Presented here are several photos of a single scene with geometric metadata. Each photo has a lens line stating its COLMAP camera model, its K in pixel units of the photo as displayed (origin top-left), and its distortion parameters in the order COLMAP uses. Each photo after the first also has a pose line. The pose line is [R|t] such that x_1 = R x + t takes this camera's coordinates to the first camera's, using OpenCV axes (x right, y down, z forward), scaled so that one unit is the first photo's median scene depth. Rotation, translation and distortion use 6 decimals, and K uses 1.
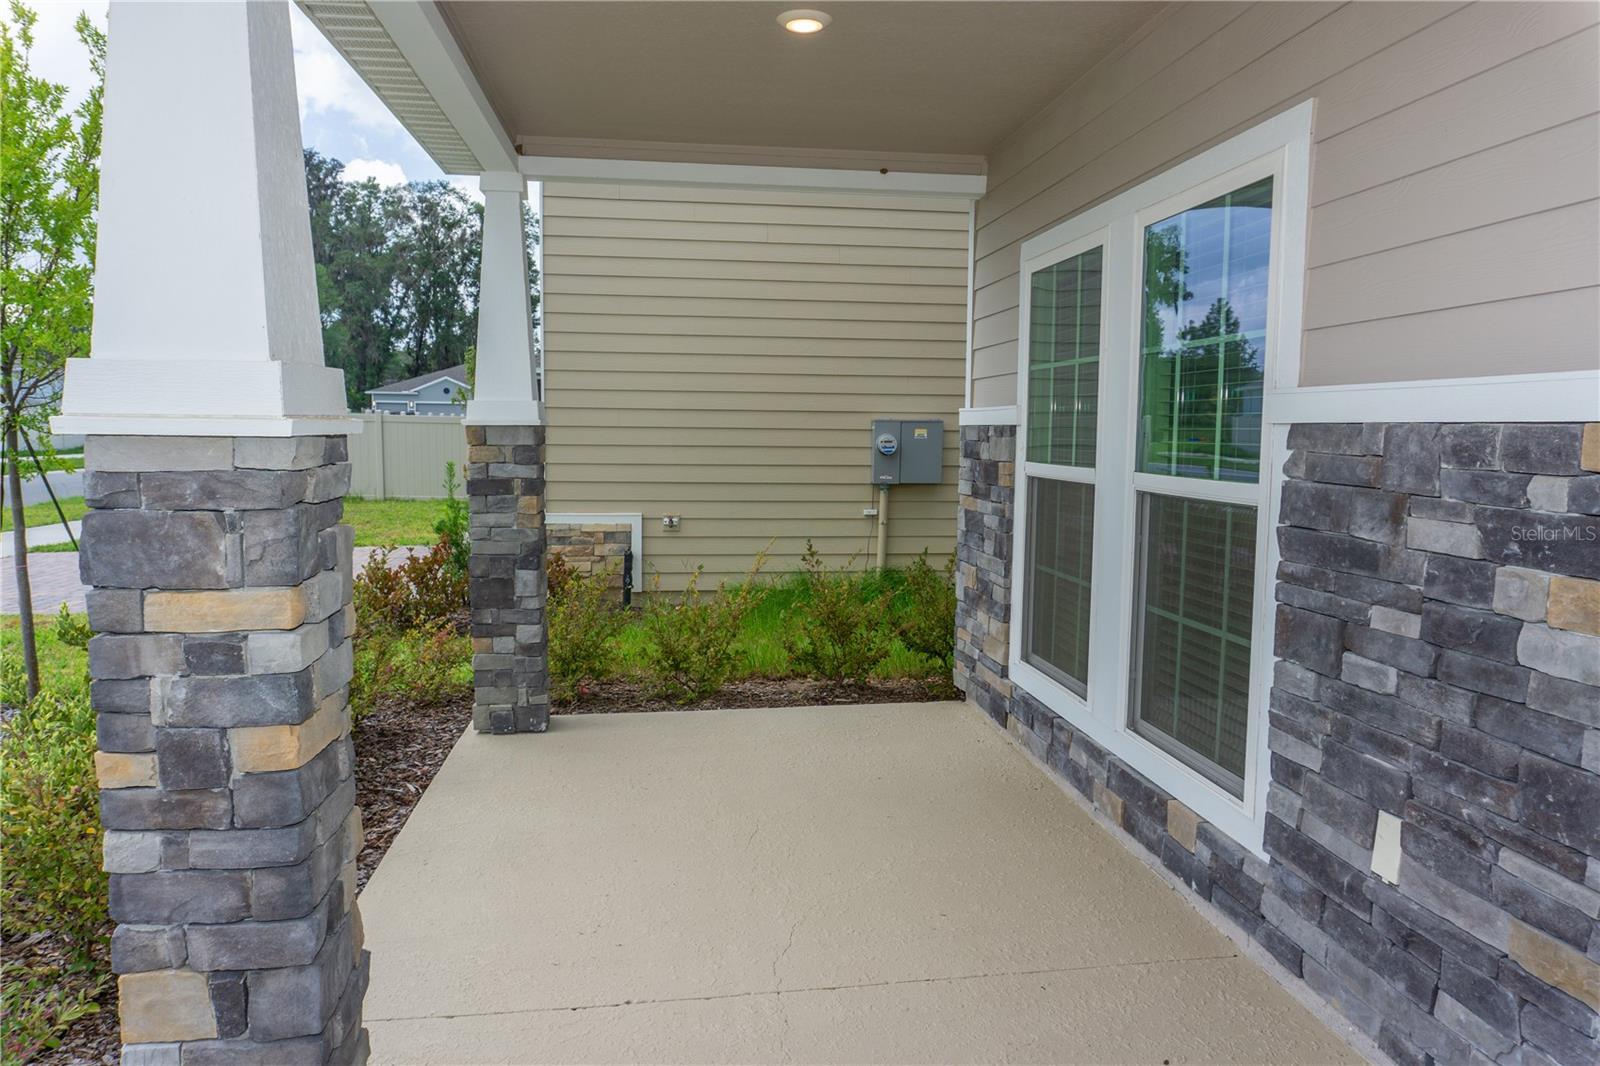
lens RADIAL K [[1082.4, 0, 798.0], [0, 1082.4, 539.3], [0, 0, 1]] dist [0.043066, 0.000241]
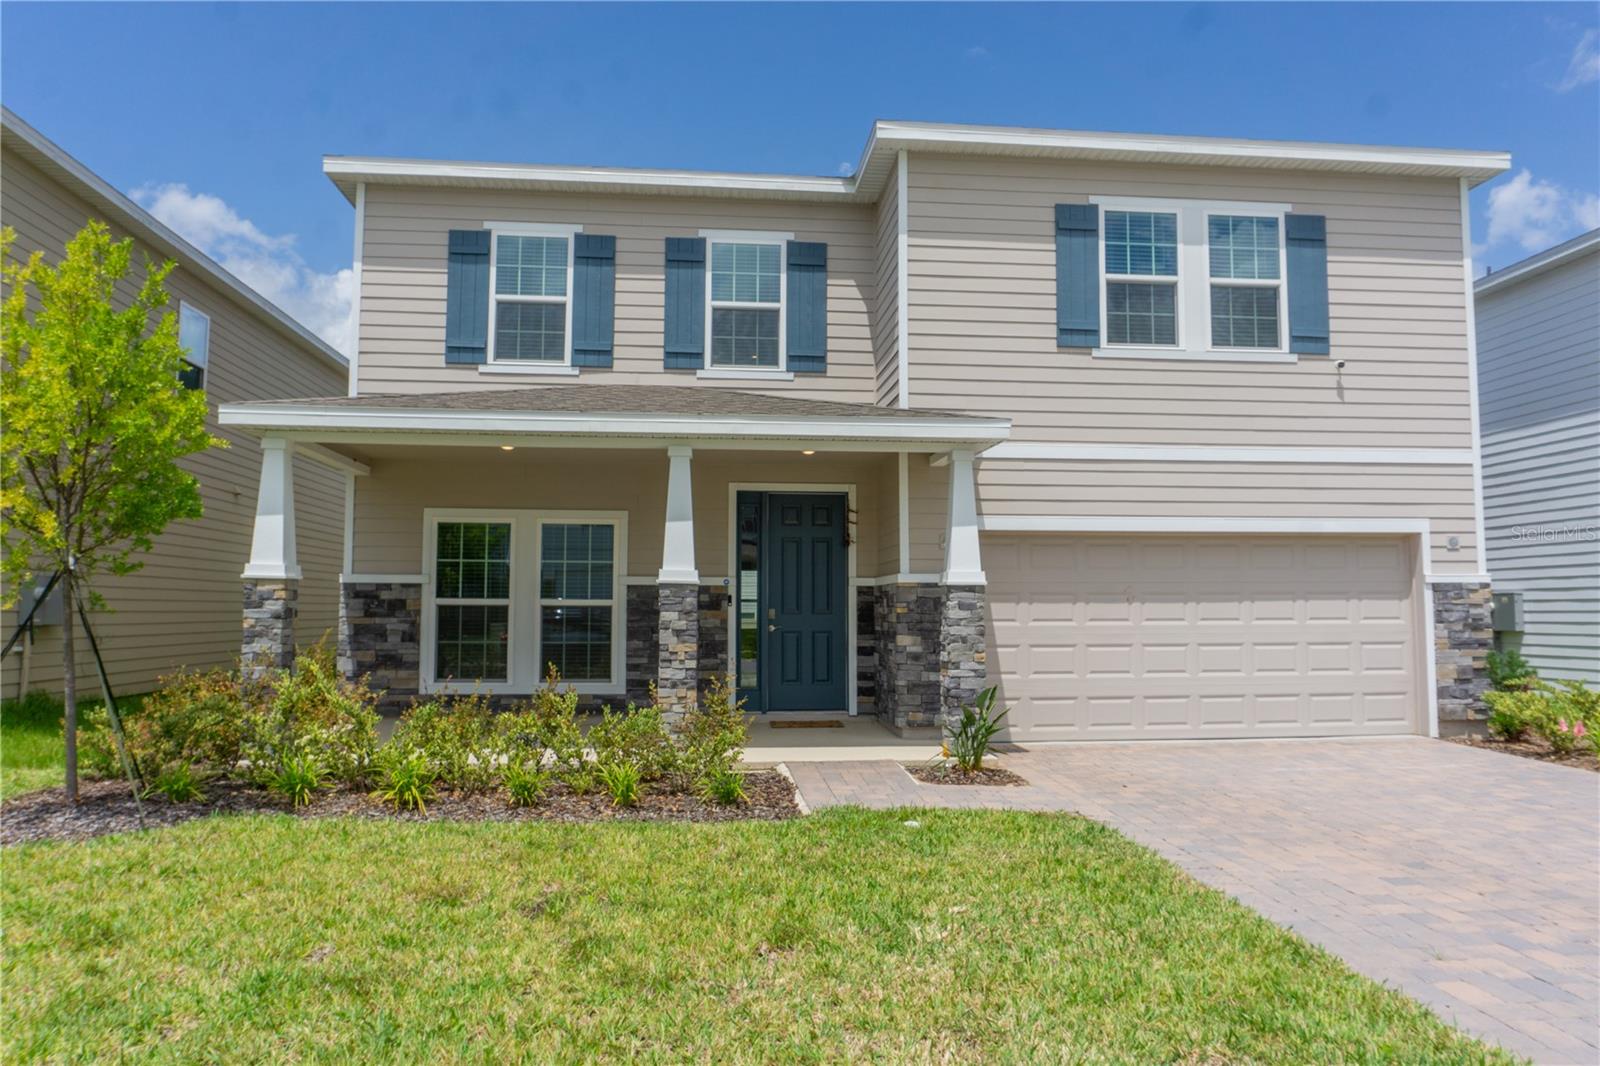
lens RADIAL K [[1082.4, 0, 784.1], [0, 1082.4, 543.9], [0, 0, 1]] dist [0.043066, 0.000241]
pose [[0.053735, 0.051943, 0.997203, -3.696609], [0.096286, 0.993723, -0.056950, 0.034092], [-0.993902, 0.099076, 0.048397, 0.173353]]
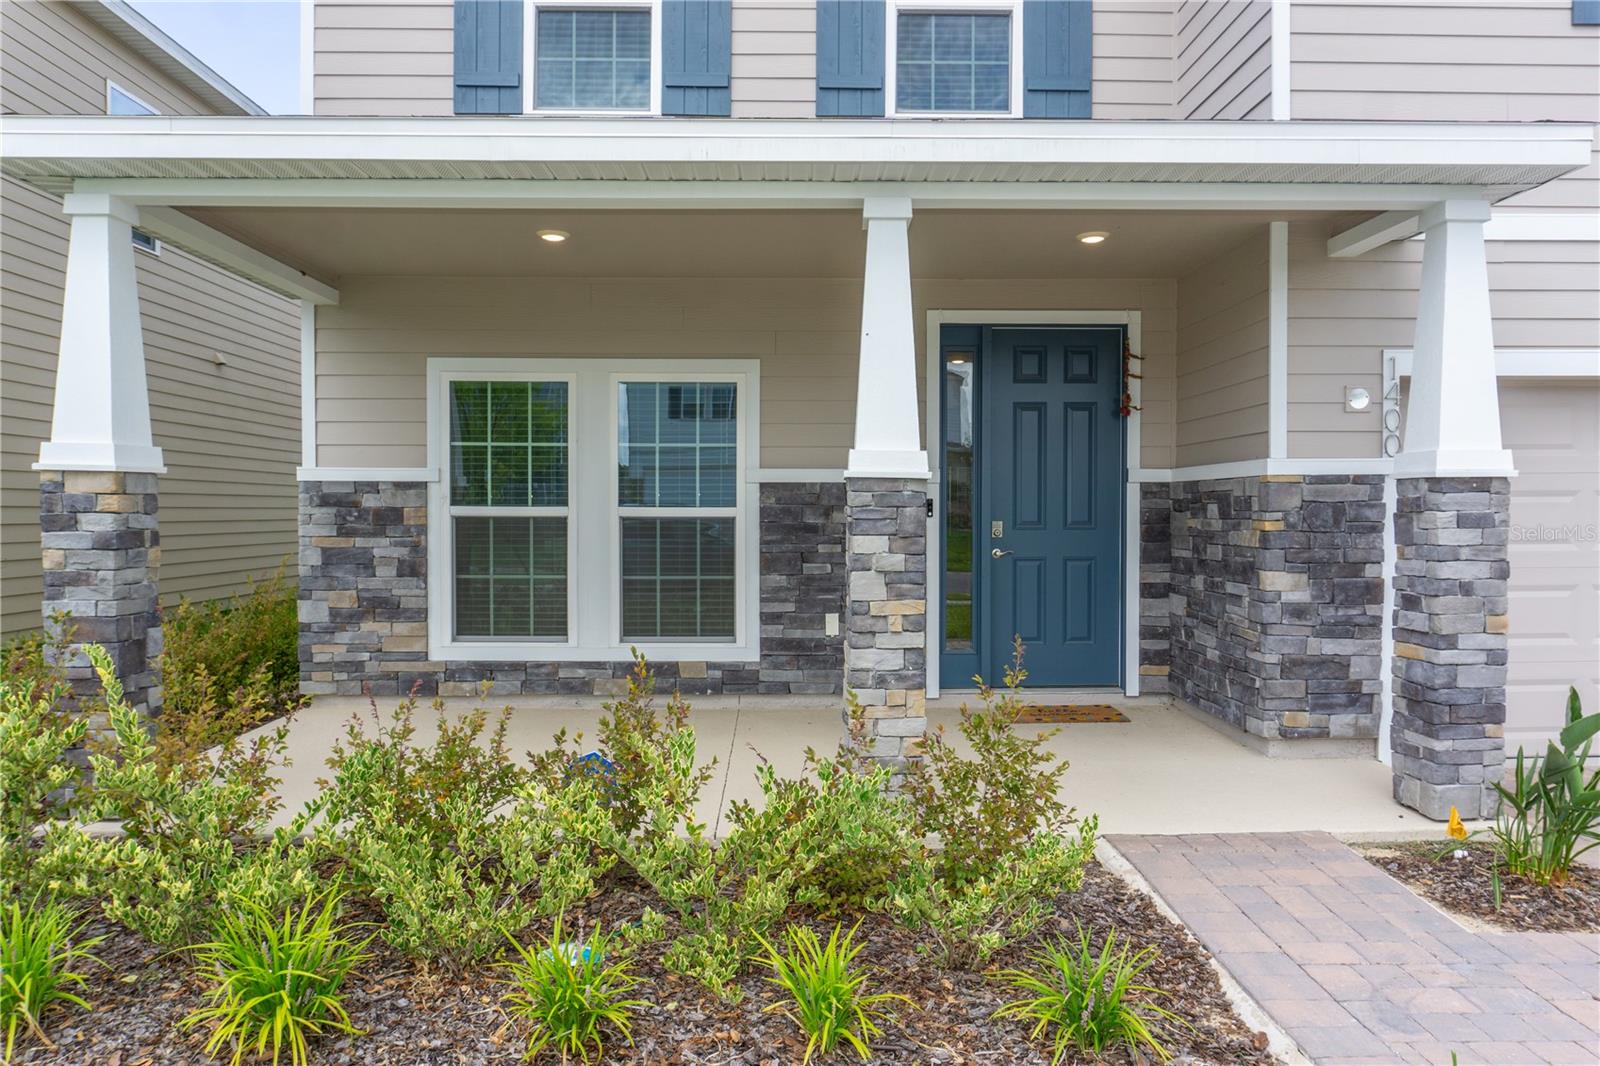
lens RADIAL K [[1082.4, 0, 788.6], [0, 1082.4, 522.7], [0, 0, 1]] dist [0.043066, 0.000241]
pose [[0.125899, -0.021448, 0.991811, -2.048498], [0.100029, 0.994945, 0.008818, -0.027542], [-0.986987, 0.098100, 0.127408, 0.614696]]
